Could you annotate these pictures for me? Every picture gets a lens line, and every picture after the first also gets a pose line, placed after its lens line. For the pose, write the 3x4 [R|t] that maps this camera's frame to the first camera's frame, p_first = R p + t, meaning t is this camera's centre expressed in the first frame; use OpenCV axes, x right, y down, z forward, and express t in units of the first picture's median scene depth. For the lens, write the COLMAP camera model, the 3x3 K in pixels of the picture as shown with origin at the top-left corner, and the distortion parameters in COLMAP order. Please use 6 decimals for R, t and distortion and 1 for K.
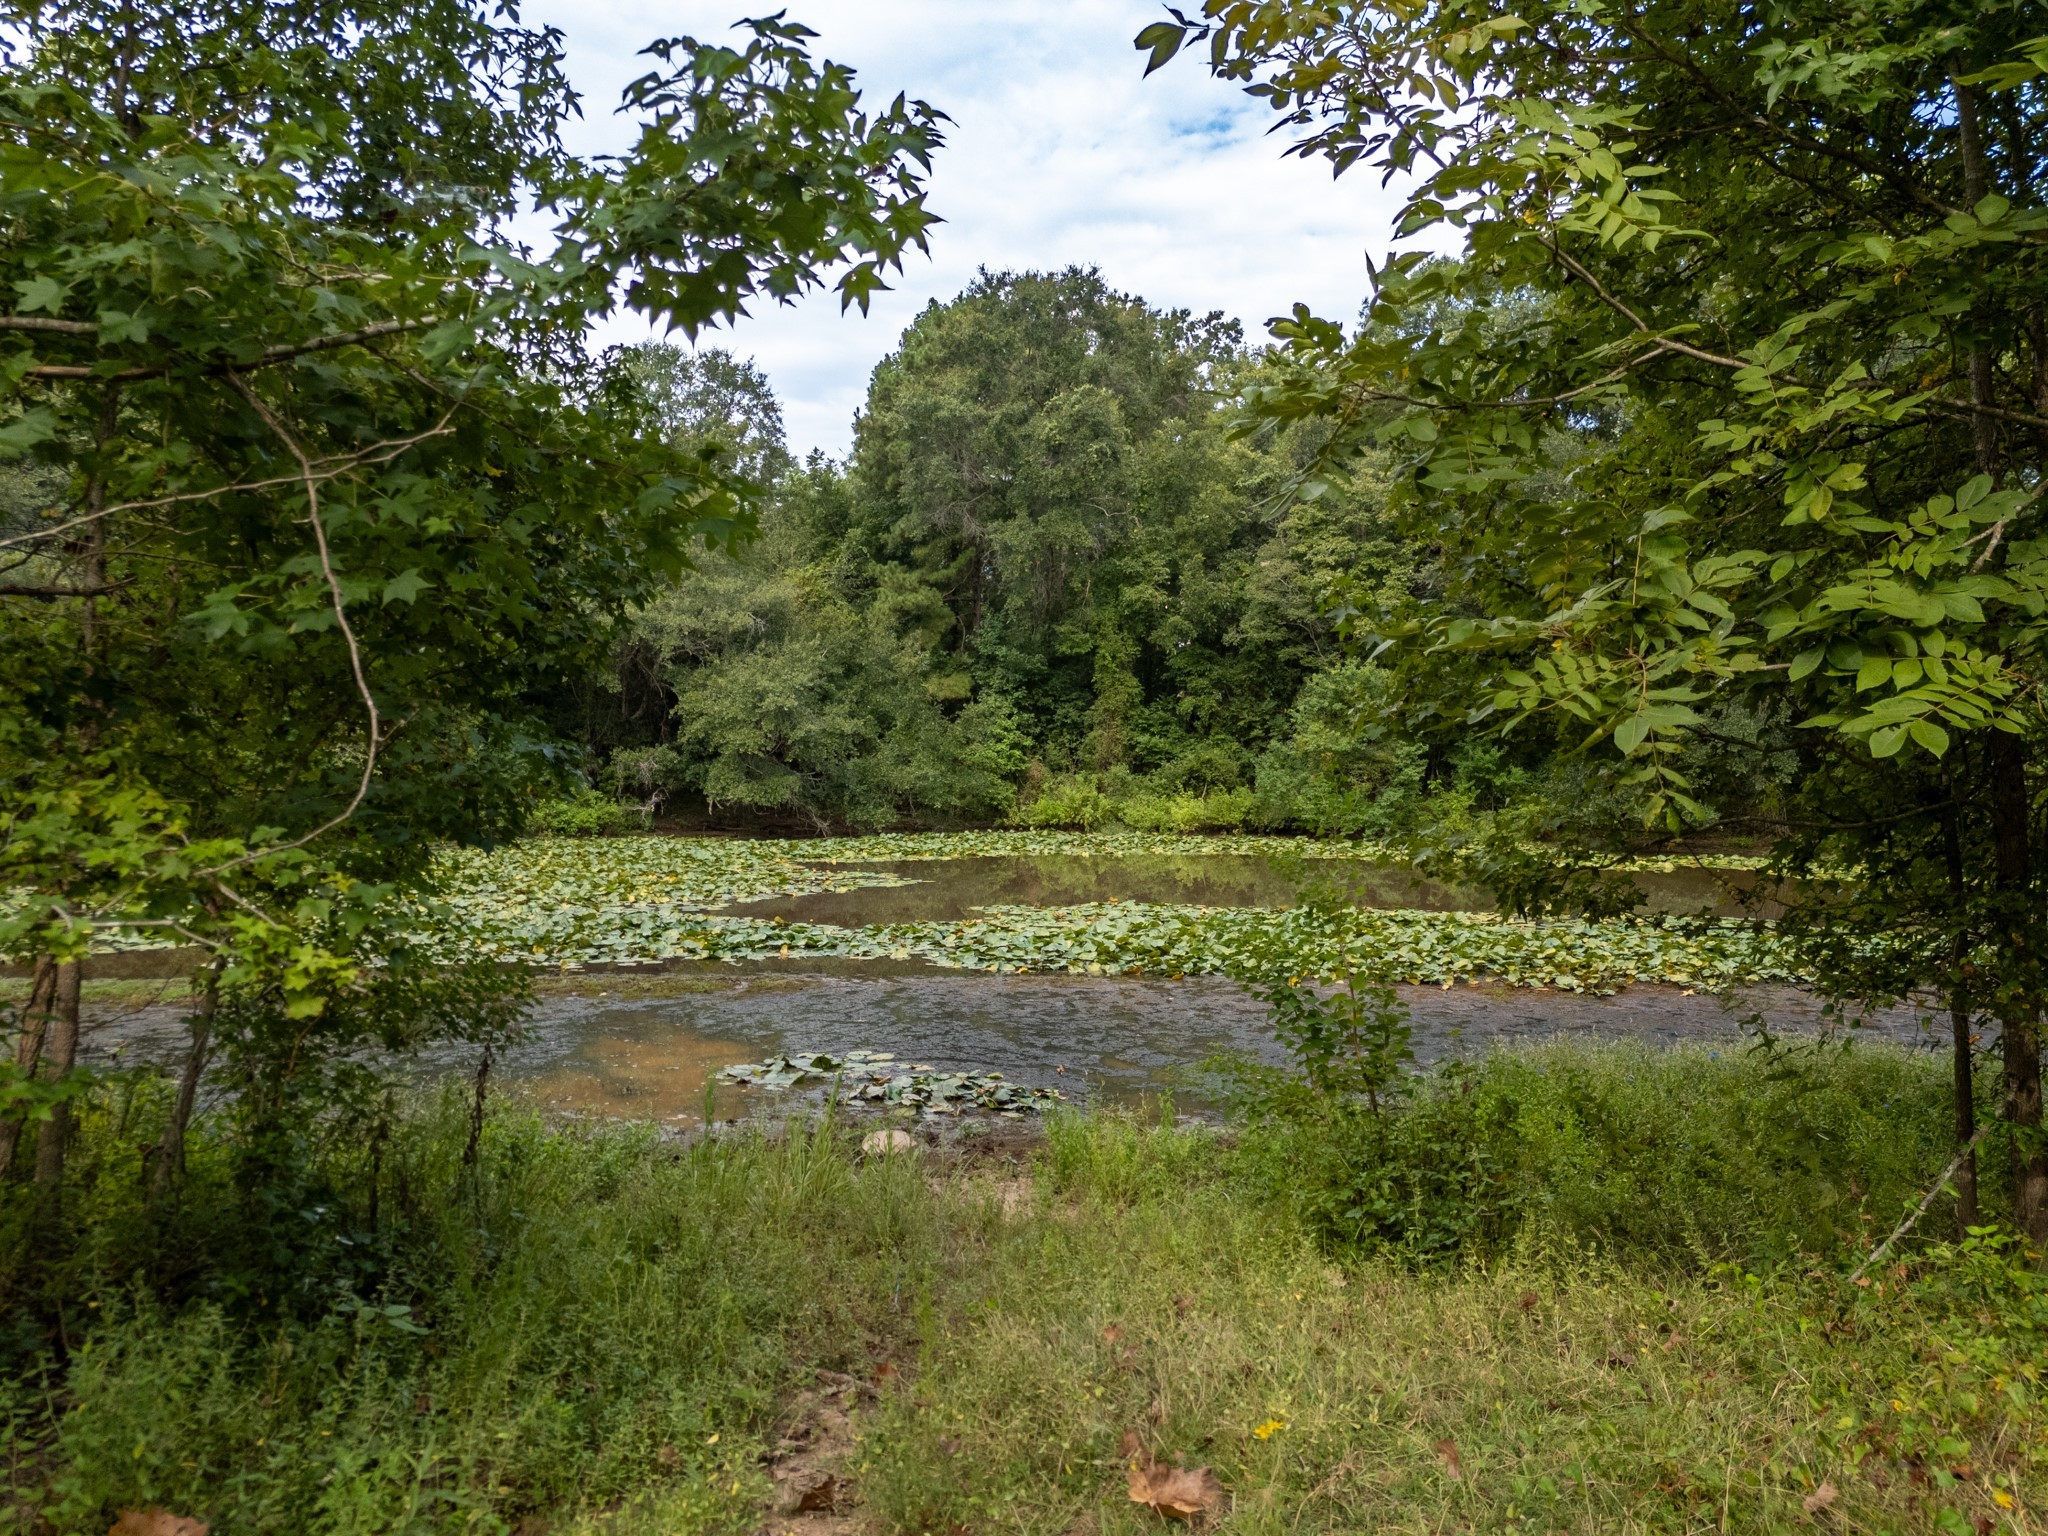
lens RADIAL K [[1516.1, 0, 1031.8], [0, 1516.1, 773.6], [0, 0, 1]] dist [0.157515, 0.000573]
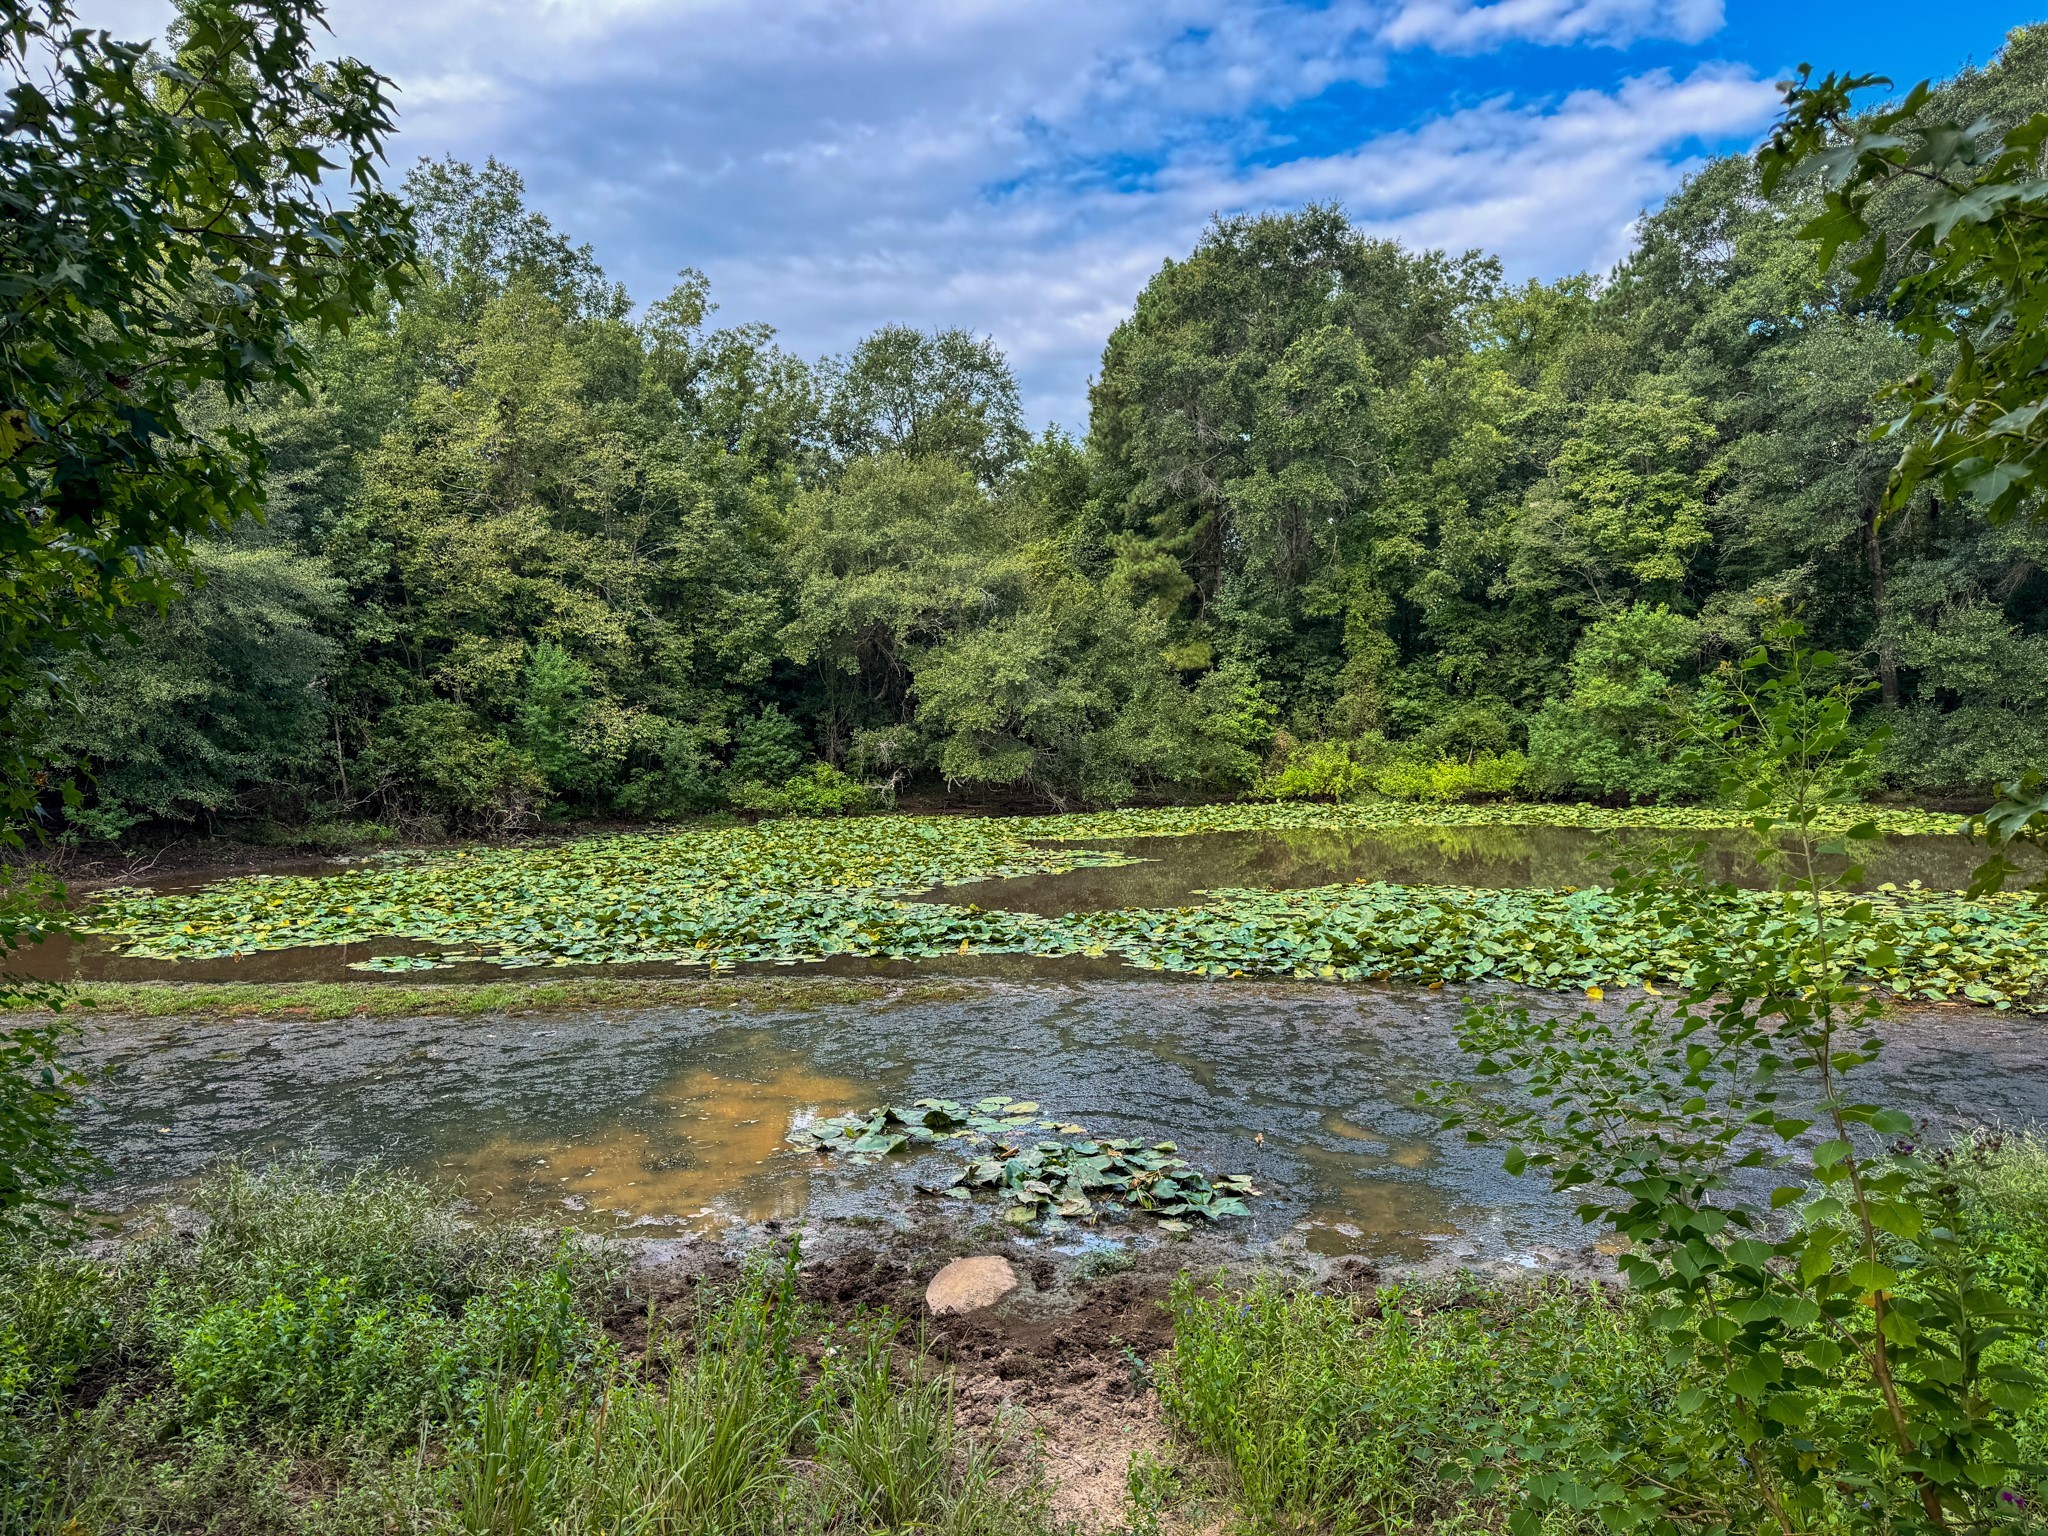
lens RADIAL K [[1448.6, 0, 1016.3], [0, 1448.6, 772.3], [0, 0, 1]] dist [0.167042, -0.296464]
pose [[0.982174, -0.024156, -0.186413, 0.009935], [0.026940, 0.999560, 0.012416, 0.002969], [0.186031, -0.017216, 0.982393, 0.079266]]
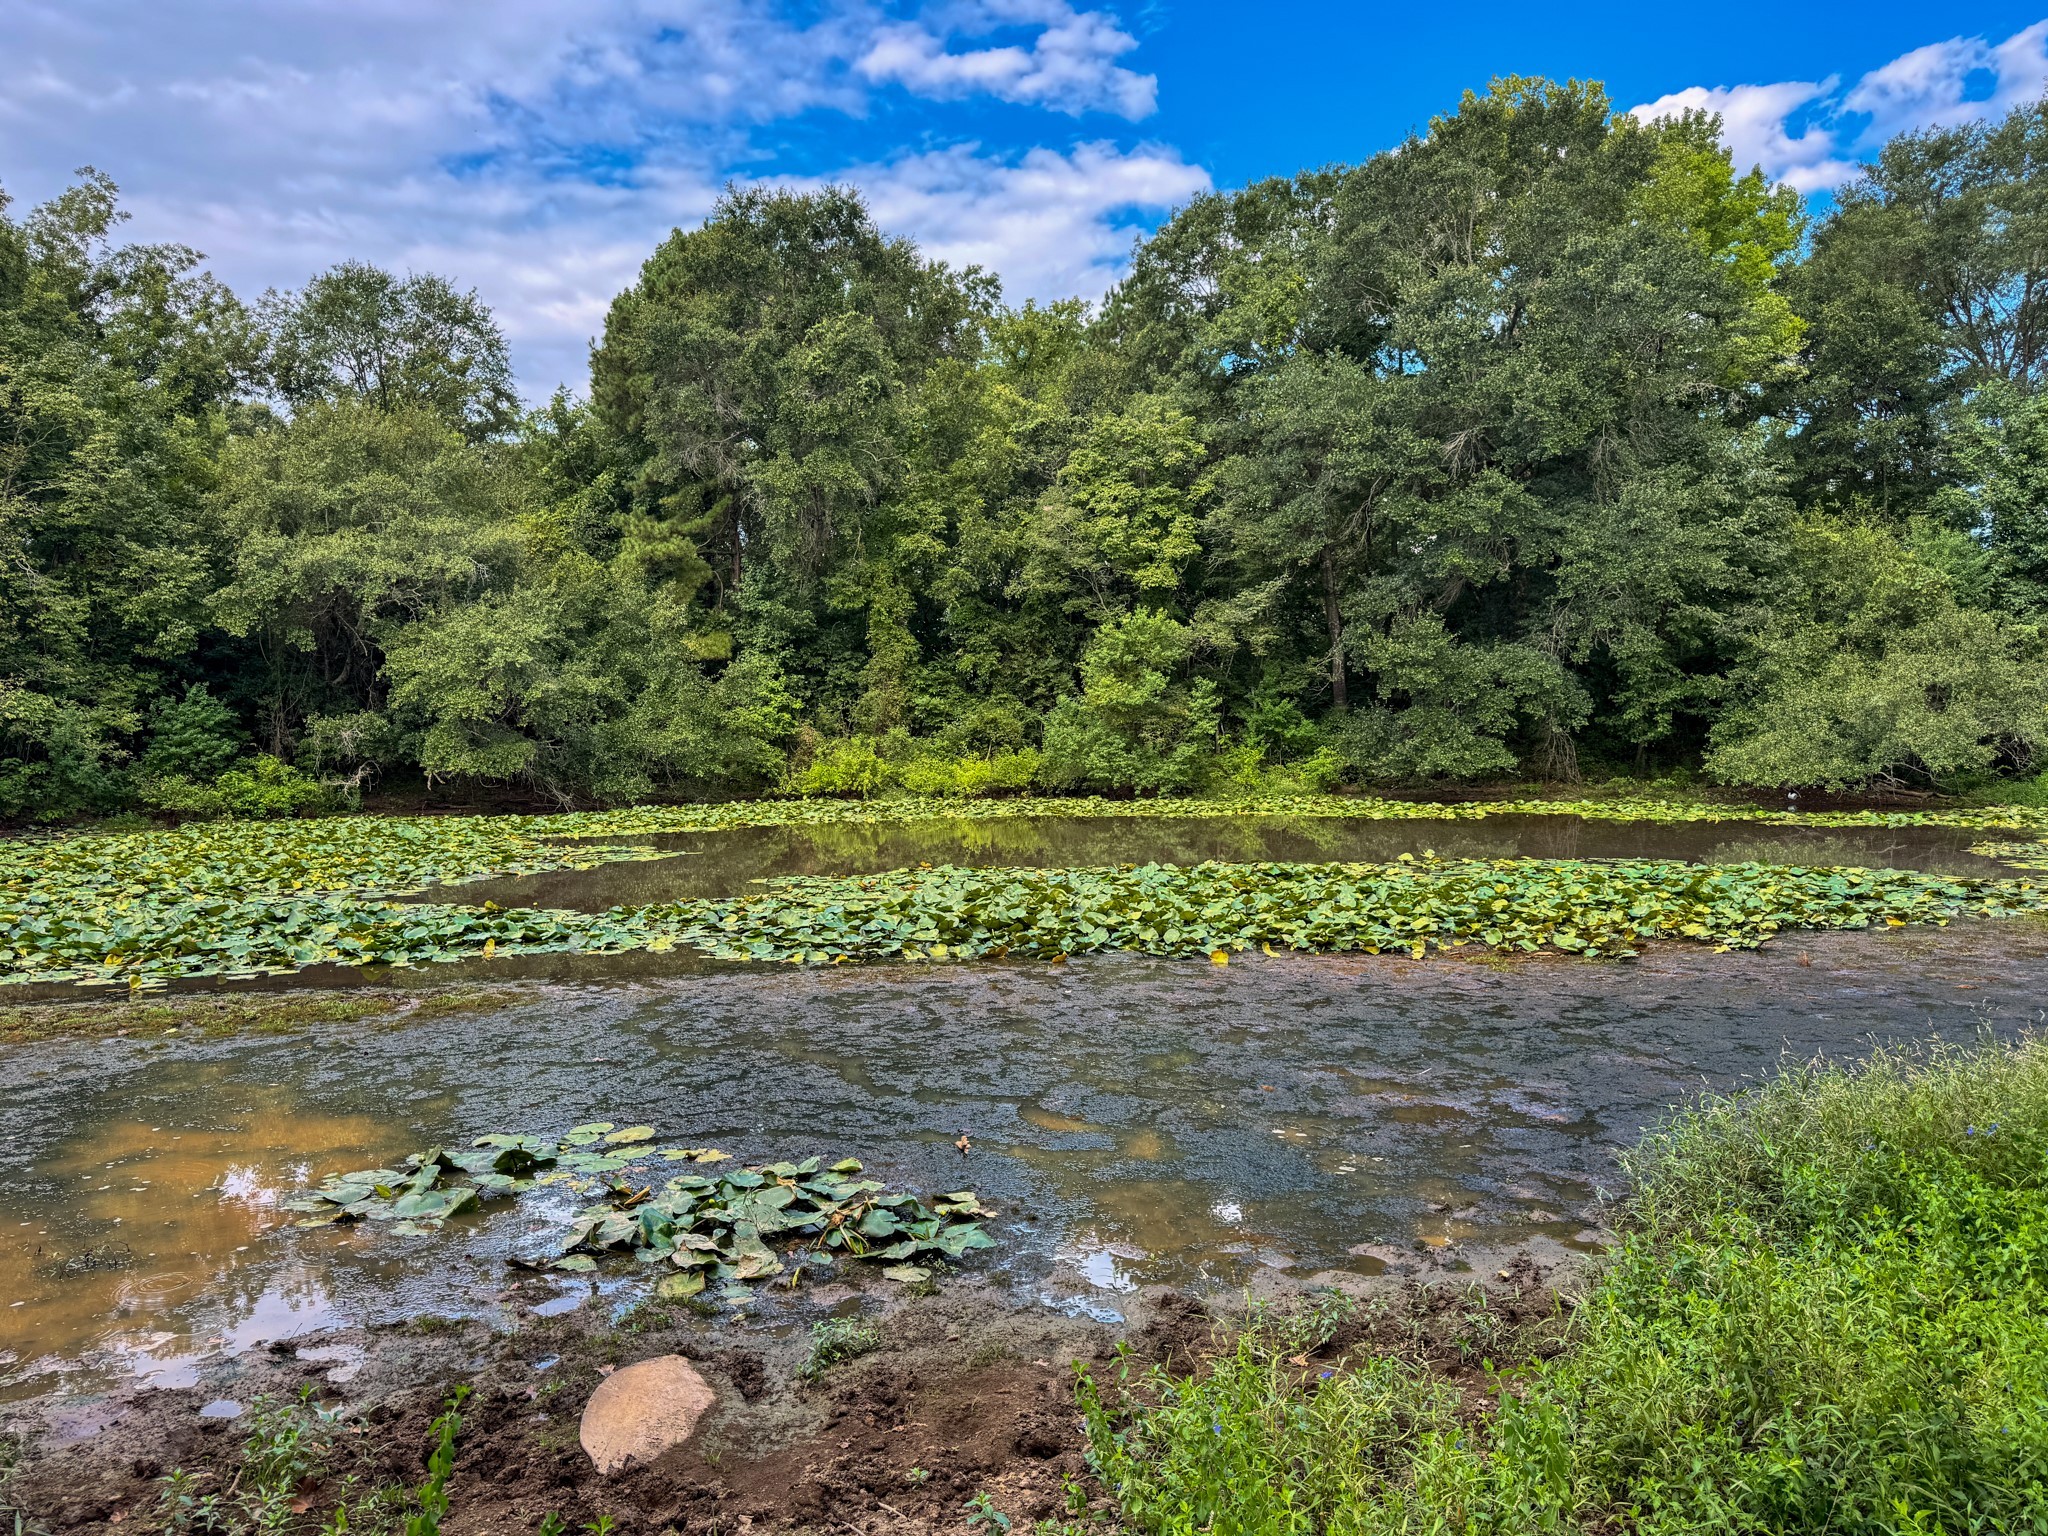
lens RADIAL K [[1448.6, 0, 1016.3], [0, 1448.6, 772.3], [0, 0, 1]] dist [0.167042, -0.296464]
pose [[0.987604, -0.025087, 0.154949, -0.010560], [0.023243, 0.999636, 0.013702, 0.013015], [-0.155236, -0.009931, 0.987827, 0.119703]]
